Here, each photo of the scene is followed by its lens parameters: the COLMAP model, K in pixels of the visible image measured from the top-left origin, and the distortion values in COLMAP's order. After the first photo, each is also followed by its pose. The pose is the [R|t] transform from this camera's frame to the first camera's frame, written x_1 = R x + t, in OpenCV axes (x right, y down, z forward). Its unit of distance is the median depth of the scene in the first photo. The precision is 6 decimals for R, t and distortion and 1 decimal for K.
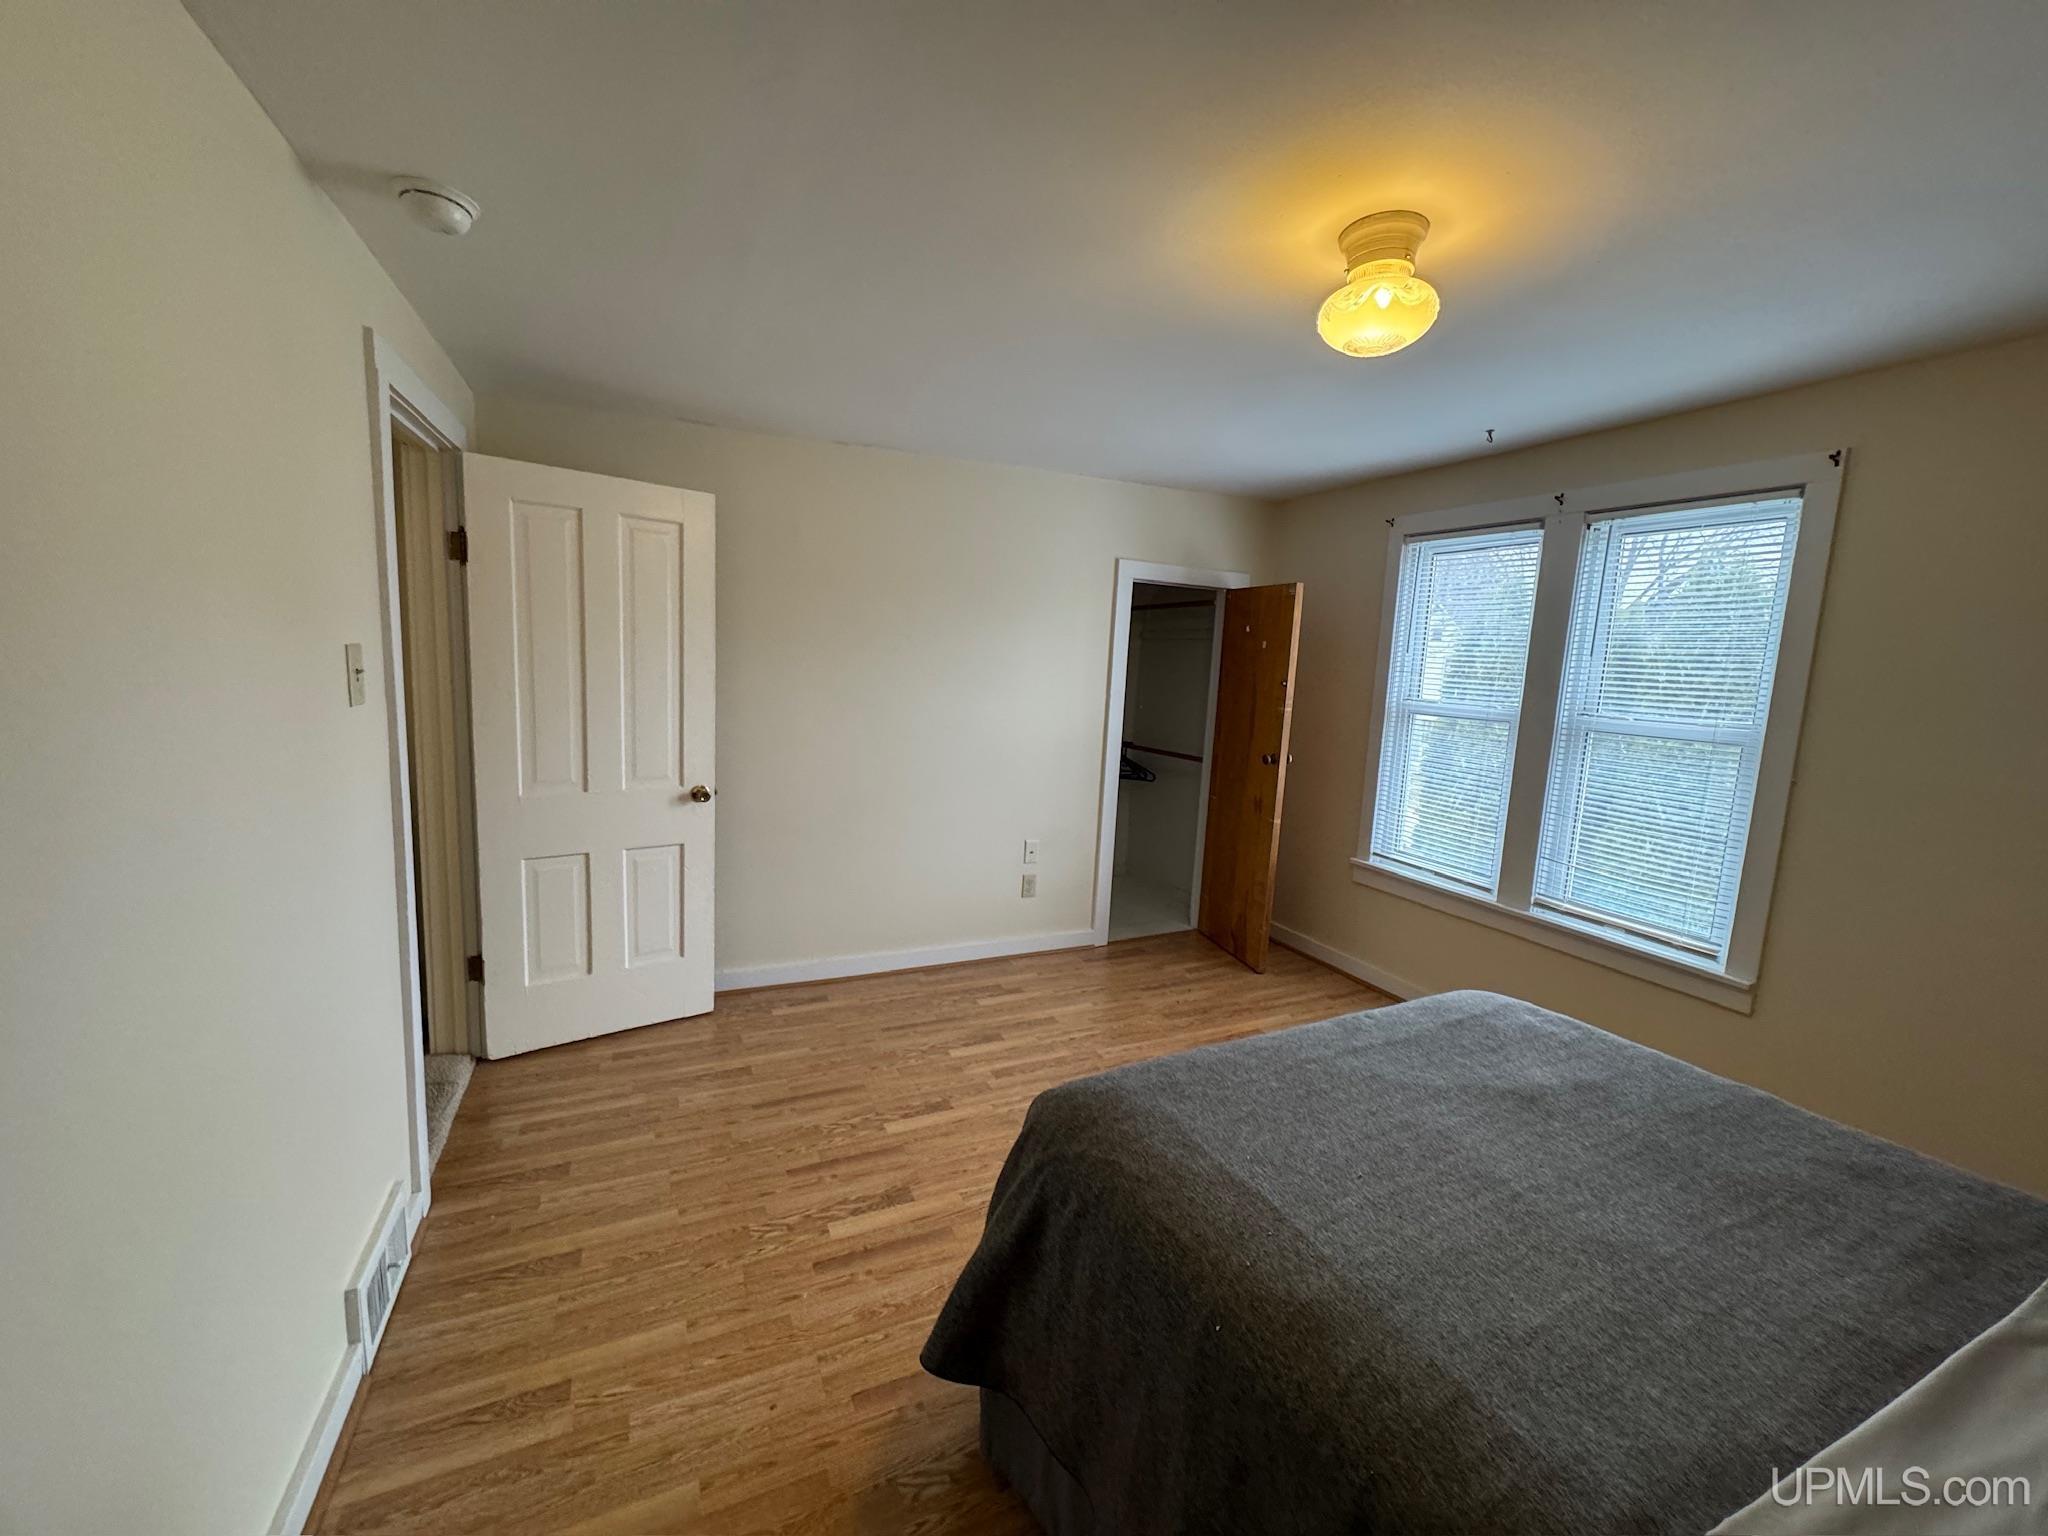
lens RADIAL K [[816.4, 0, 1024.0], [0, 816.4, 768.0], [0, 0, 1]] dist [-0.003466, -0.000333]
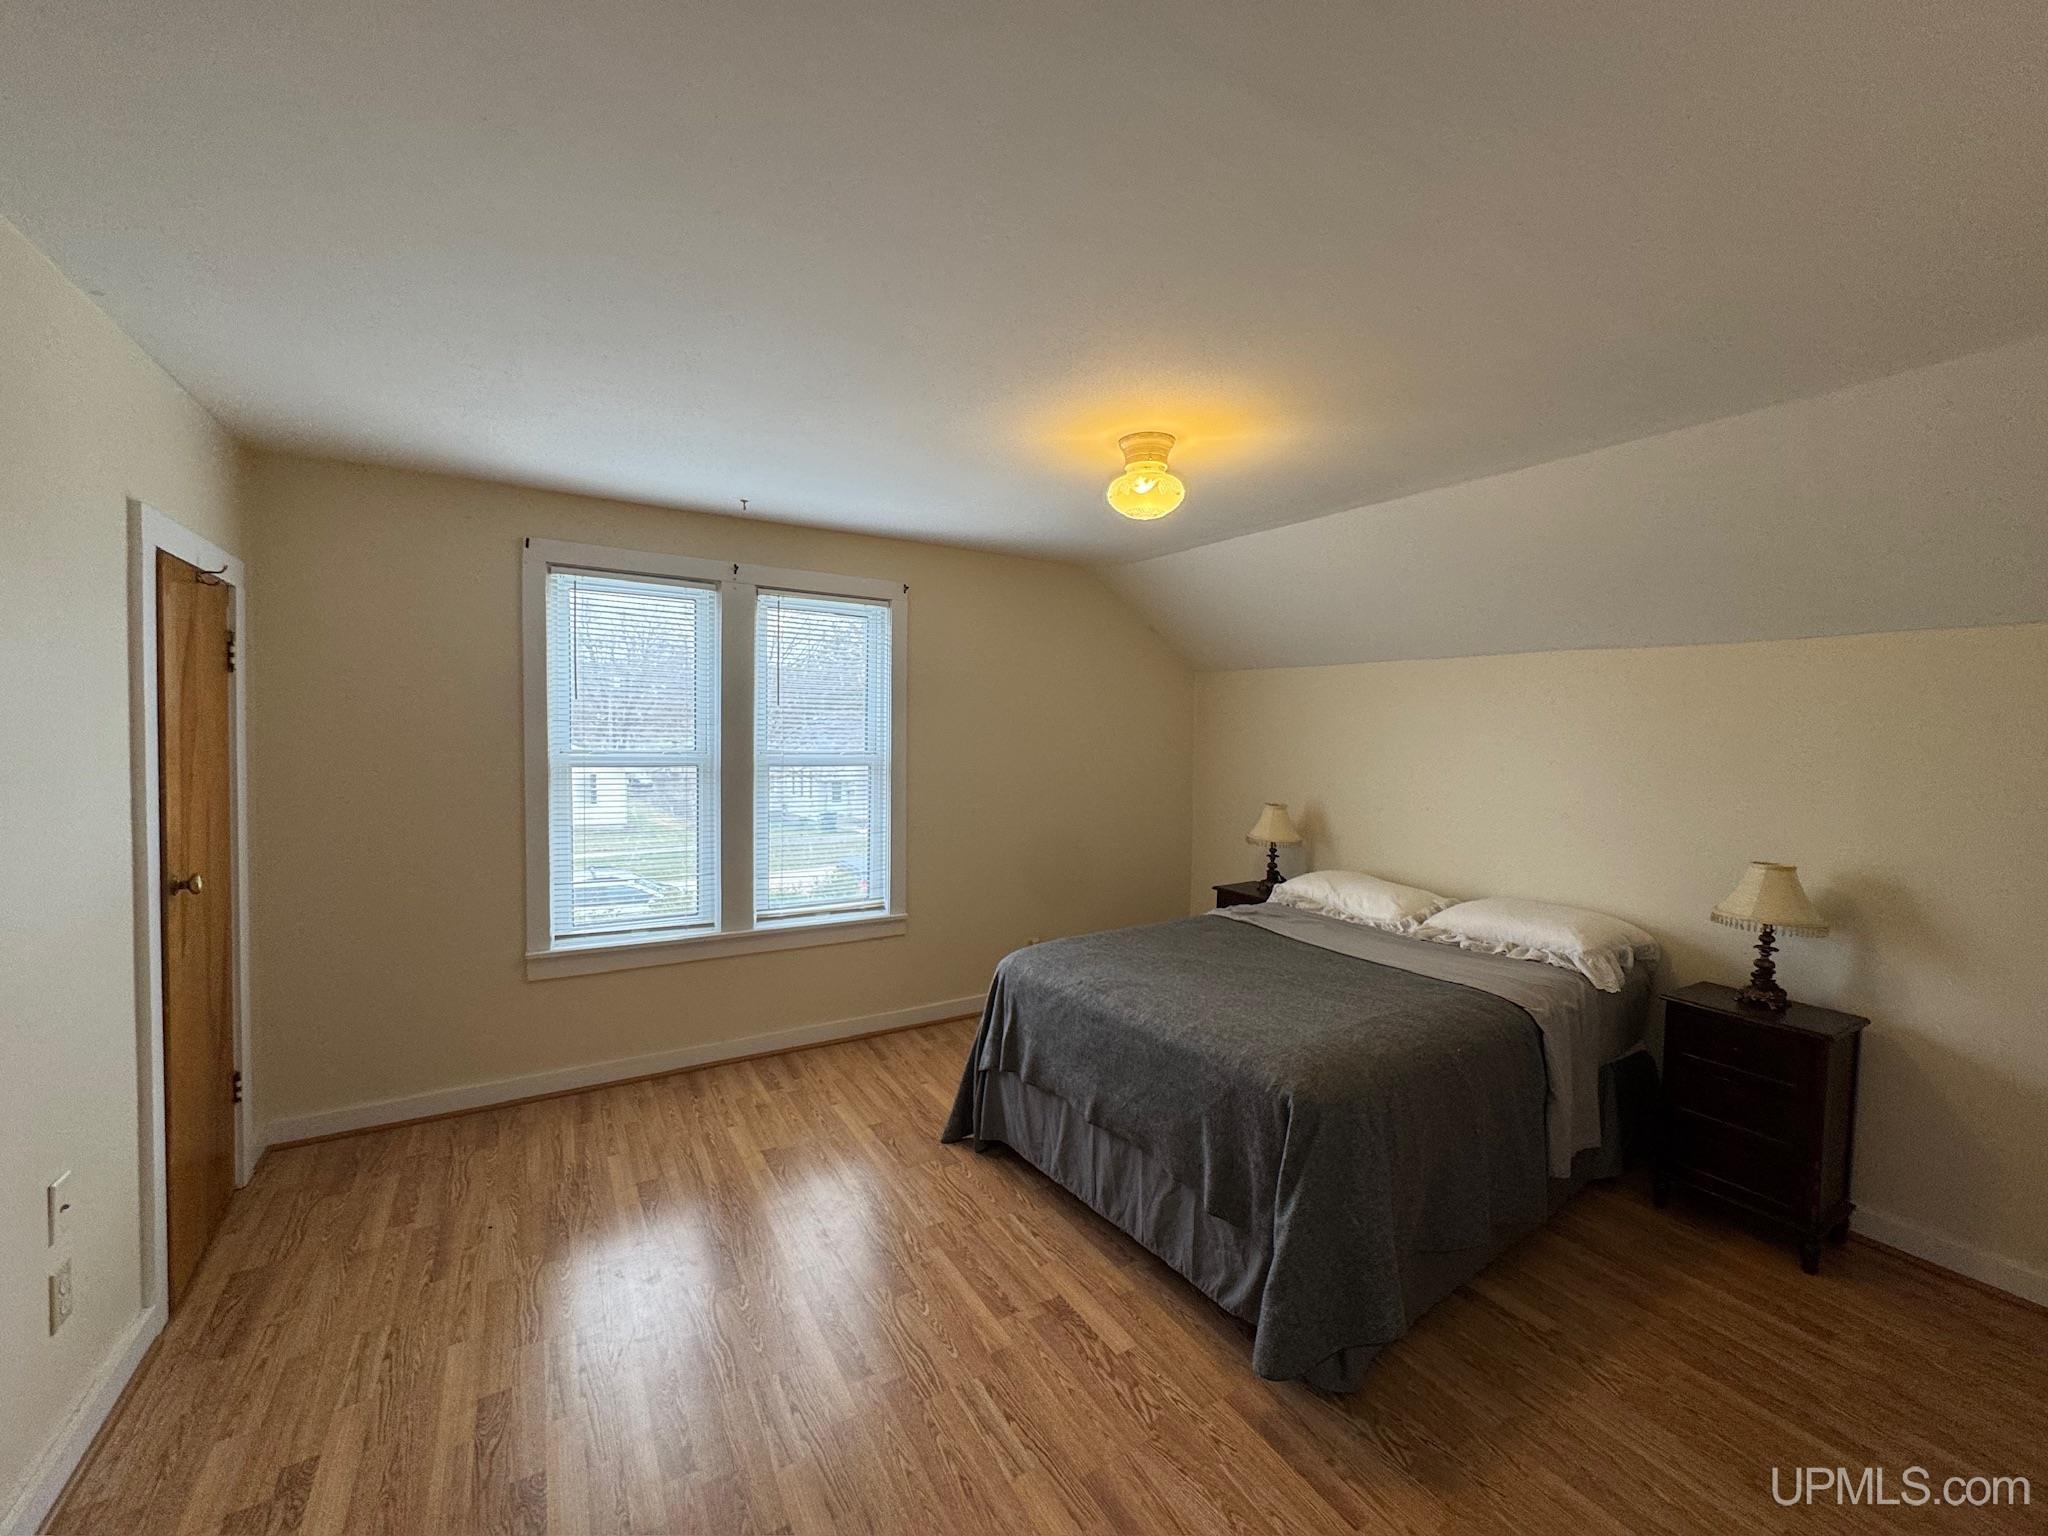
lens RADIAL K [[816.4, 0, 1024.0], [0, 816.4, 768.0], [0, 0, 1]] dist [-0.003466, -0.000333]
pose [[-0.119202, -0.094366, 0.988375, -0.537412], [0.109026, 0.988209, 0.107499, -0.127994], [-0.986866, 0.120573, -0.107508, 0.730887]]
